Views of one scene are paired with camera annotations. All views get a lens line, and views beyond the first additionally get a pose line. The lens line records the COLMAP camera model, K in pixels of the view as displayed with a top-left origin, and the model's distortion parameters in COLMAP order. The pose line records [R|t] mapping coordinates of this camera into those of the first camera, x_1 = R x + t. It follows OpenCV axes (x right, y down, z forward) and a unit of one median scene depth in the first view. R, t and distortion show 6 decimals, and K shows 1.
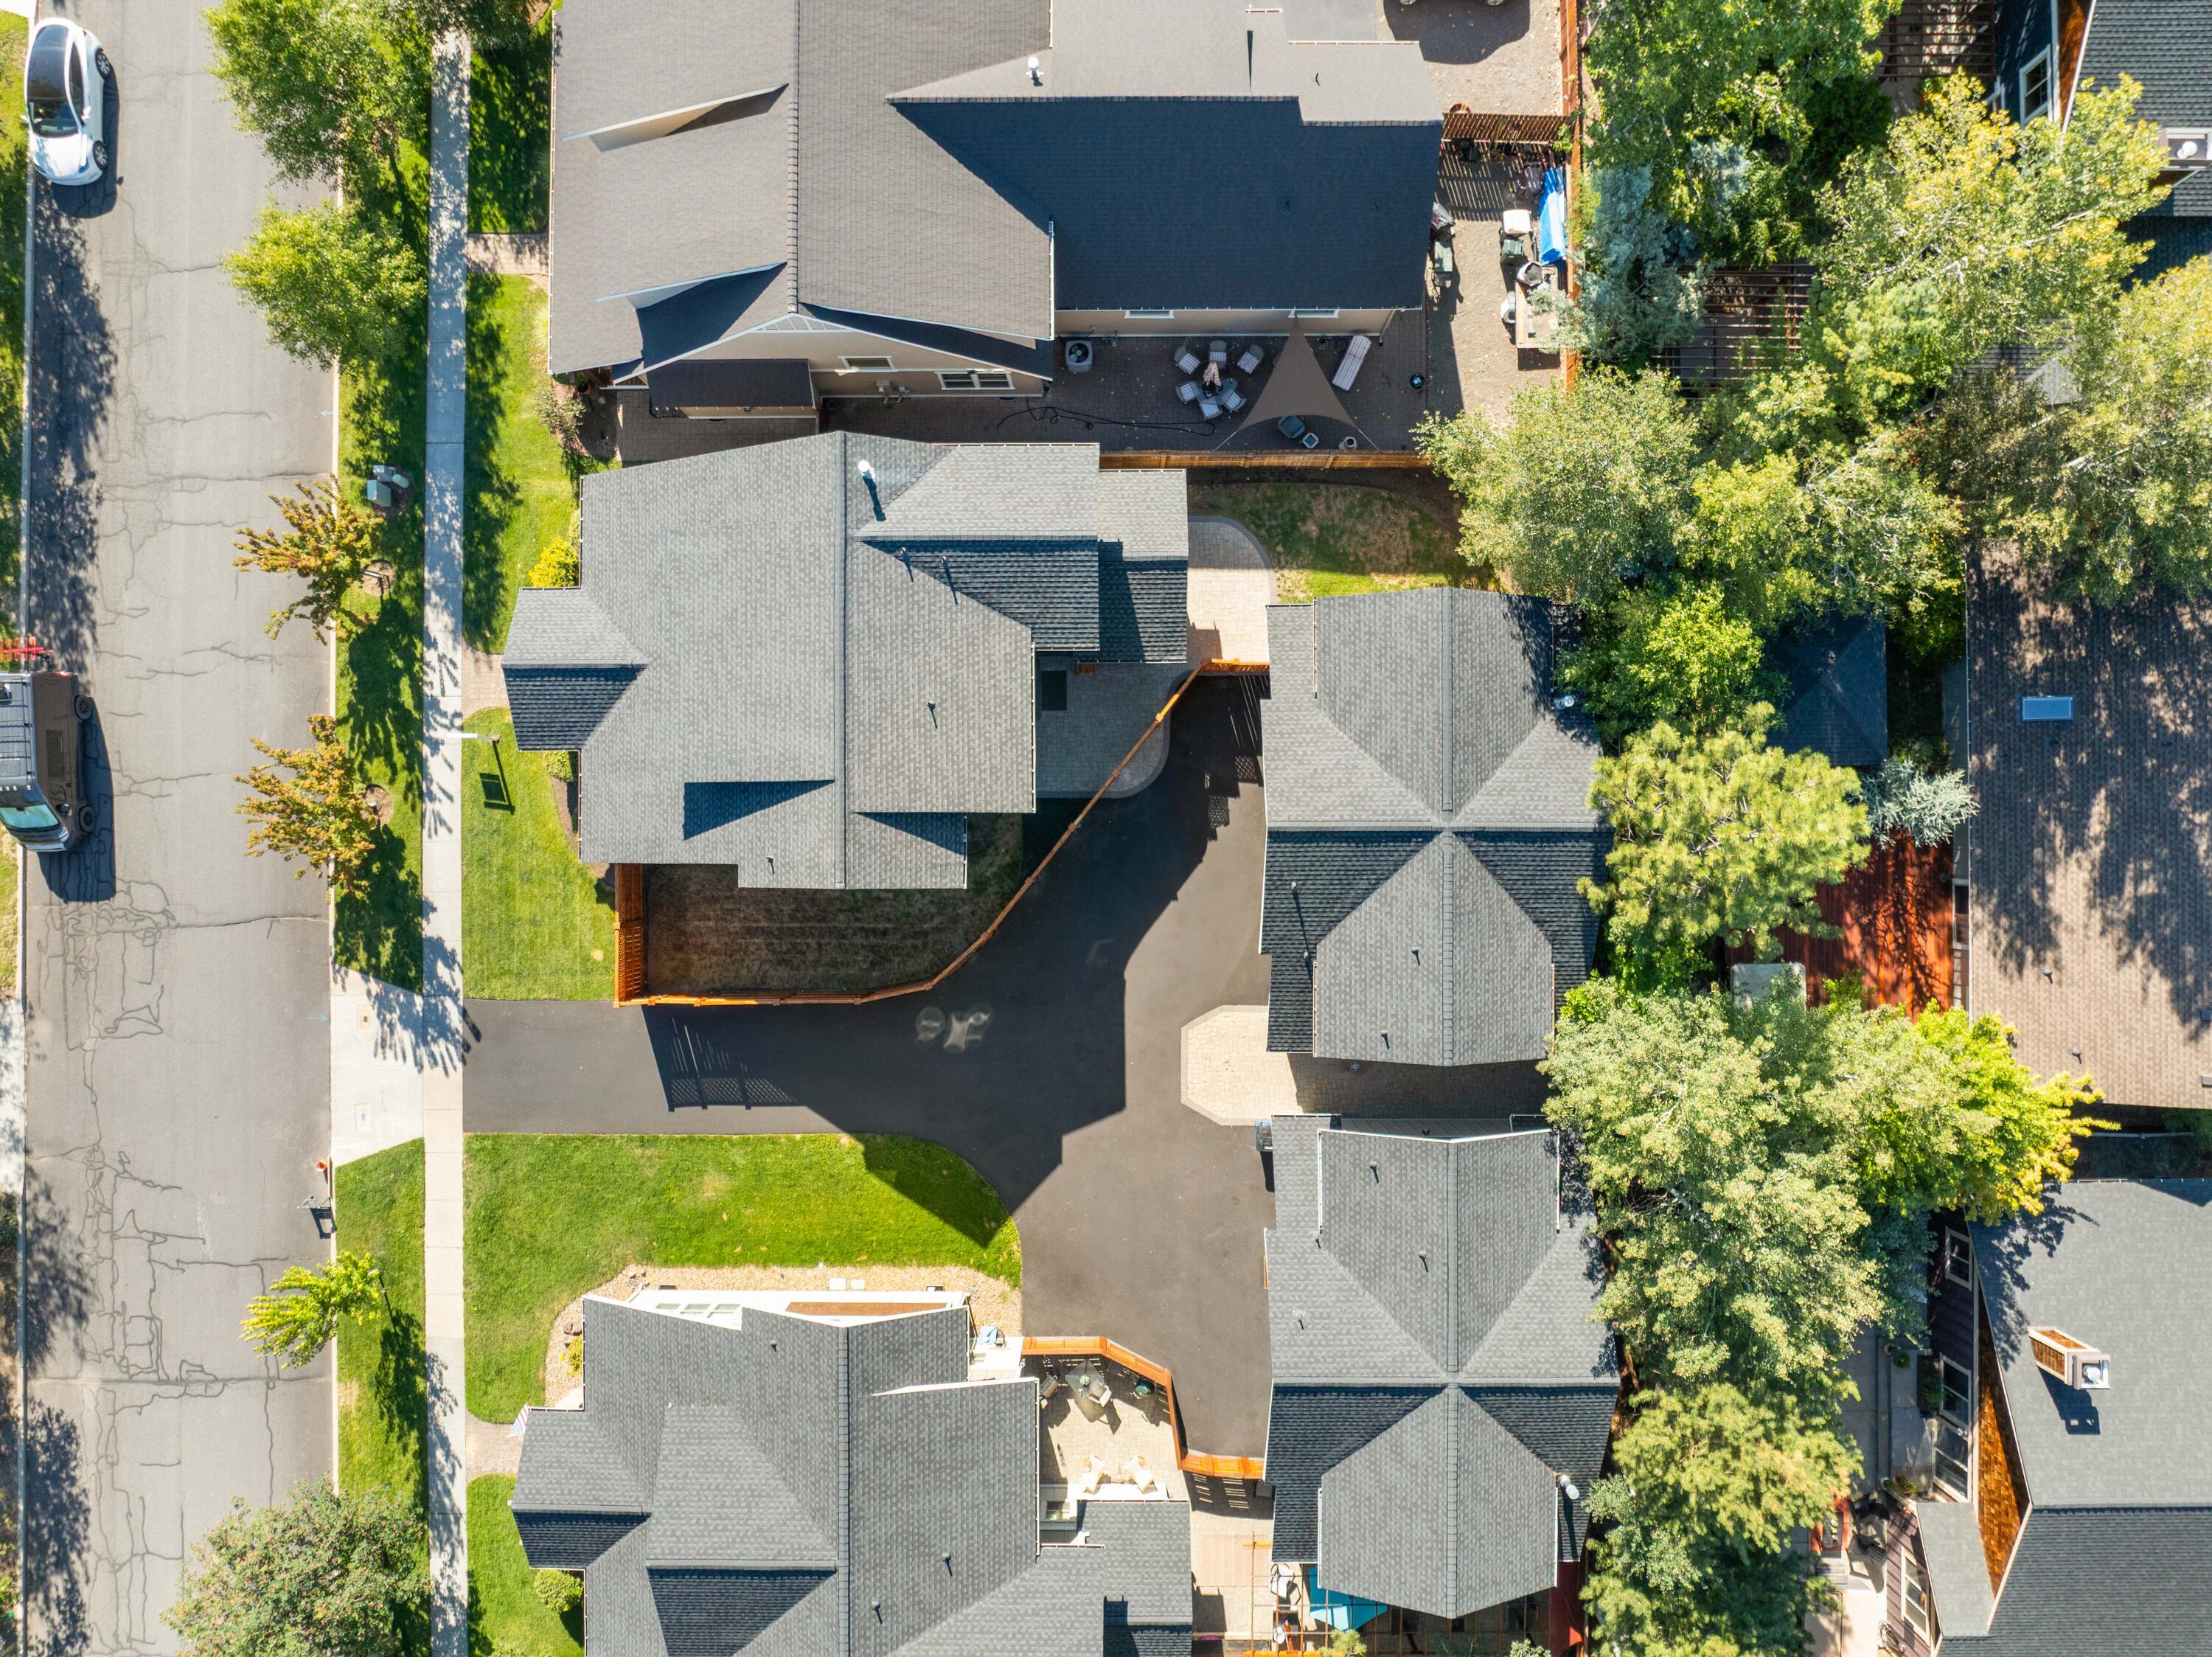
lens RADIAL K [[1587.7, 0, 1106.0], [0, 1587.7, 828.5], [0, 0, 1]] dist [-0.032452, 0.001458]
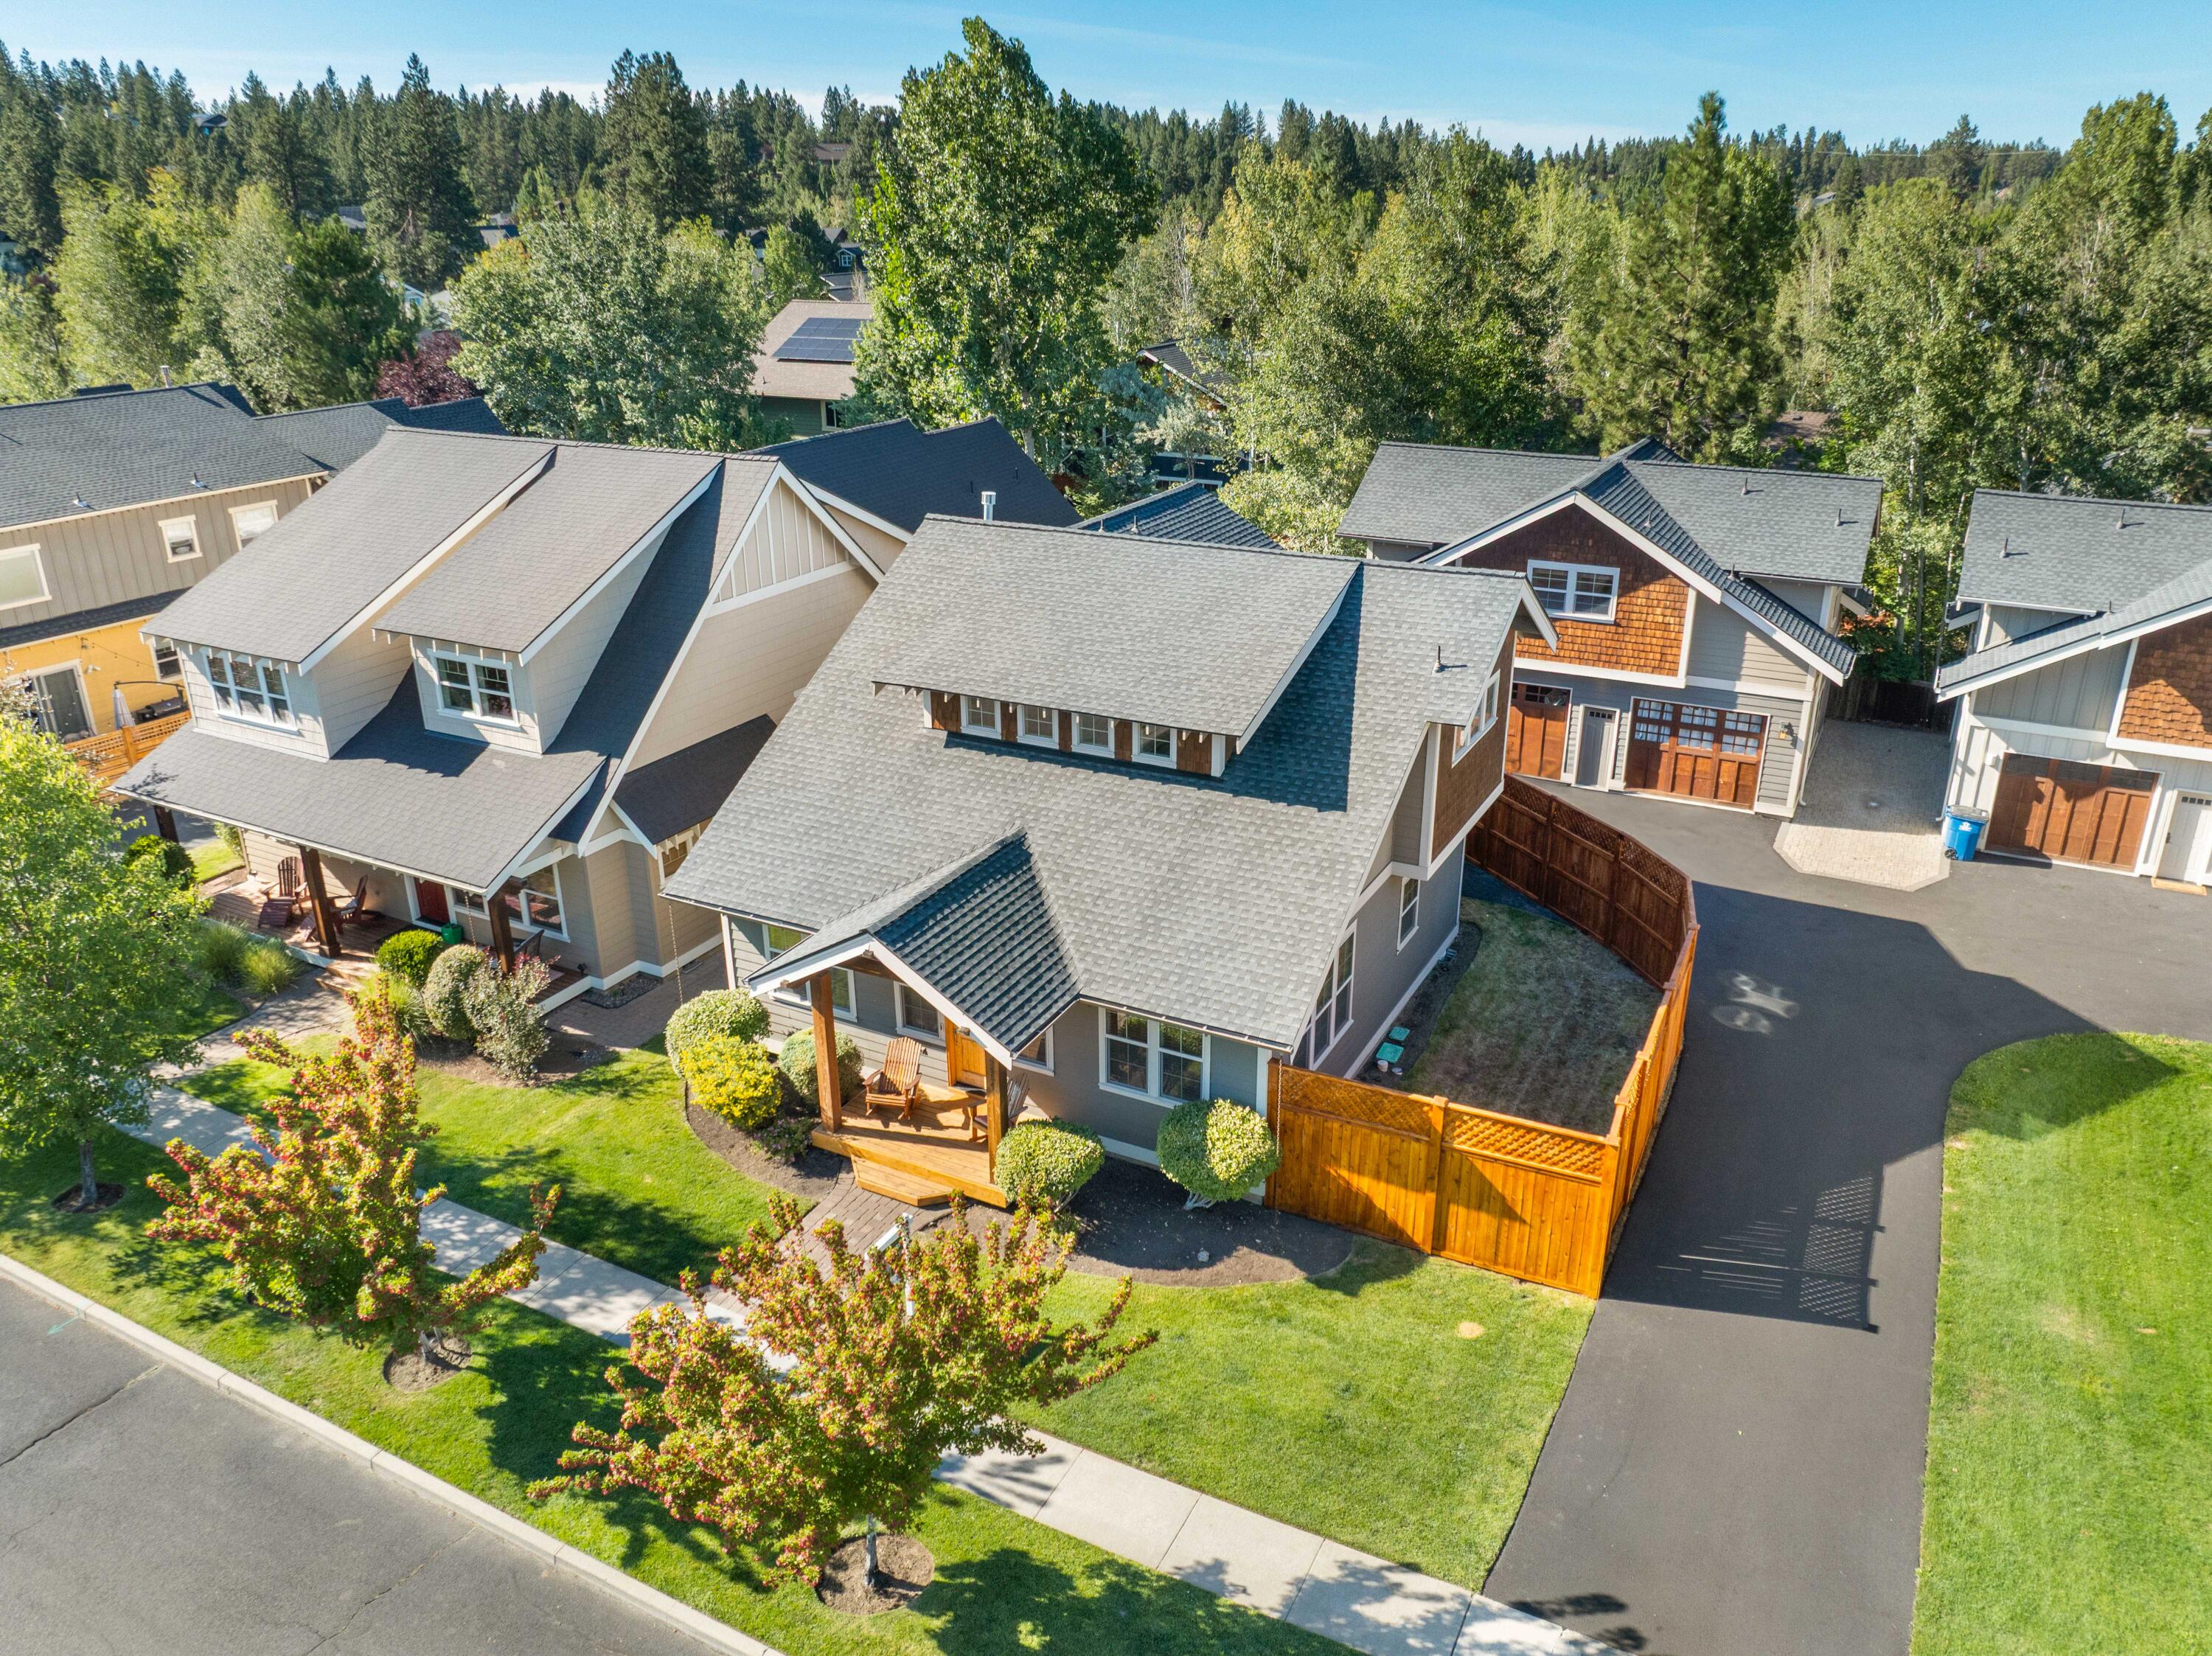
lens RADIAL K [[1587.5, 0, 1106.0], [0, 1587.5, 828.0], [0, 0, 1]] dist [-0.032452, 0.001458]
pose [[0.465807, -0.335021, 0.819015, -0.672714], [0.884883, 0.173706, -0.432214, 0.154232], [0.002533, 0.926060, 0.377368, 0.712346]]
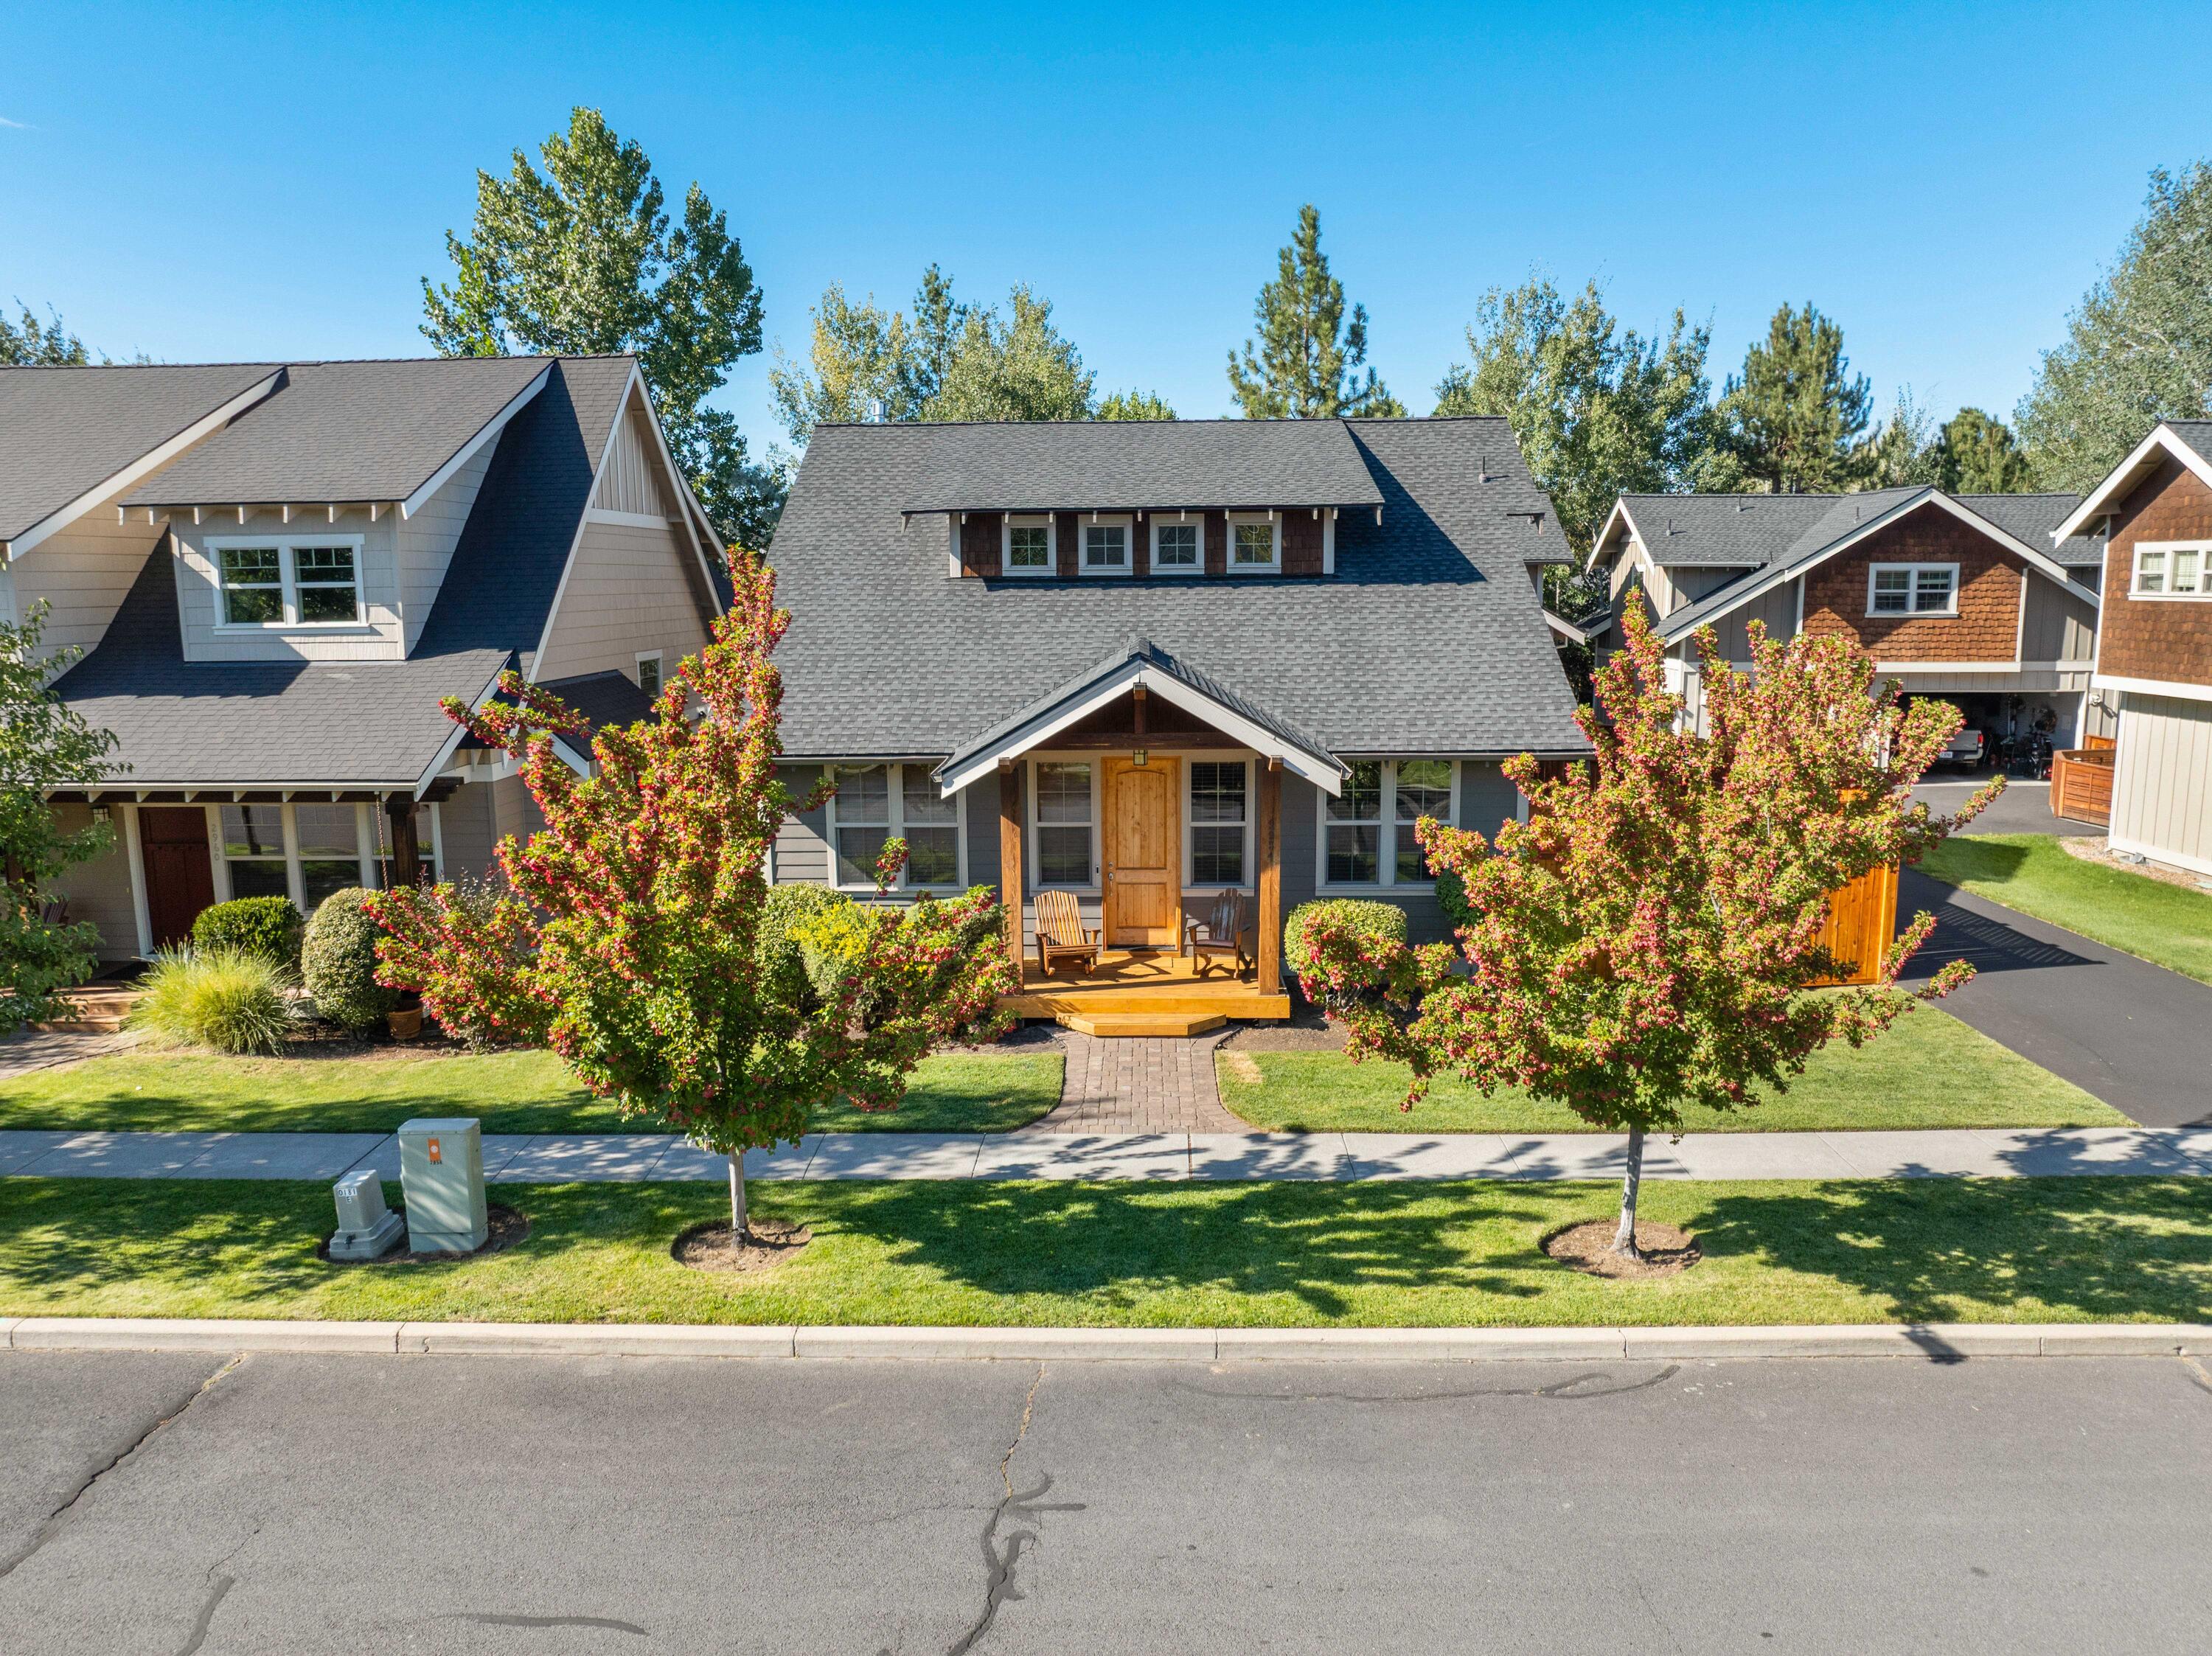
lens RADIAL K [[1587.5, 0, 1106.0], [0, 1587.5, 828.0], [0, 0, 1]] dist [-0.032452, 0.001458]
pose [[0.020914, -0.155263, 0.987652, -0.711265], [0.999776, -0.000007, -0.021172, -0.094863], [0.003294, 0.987873, 0.155228, 0.891315]]
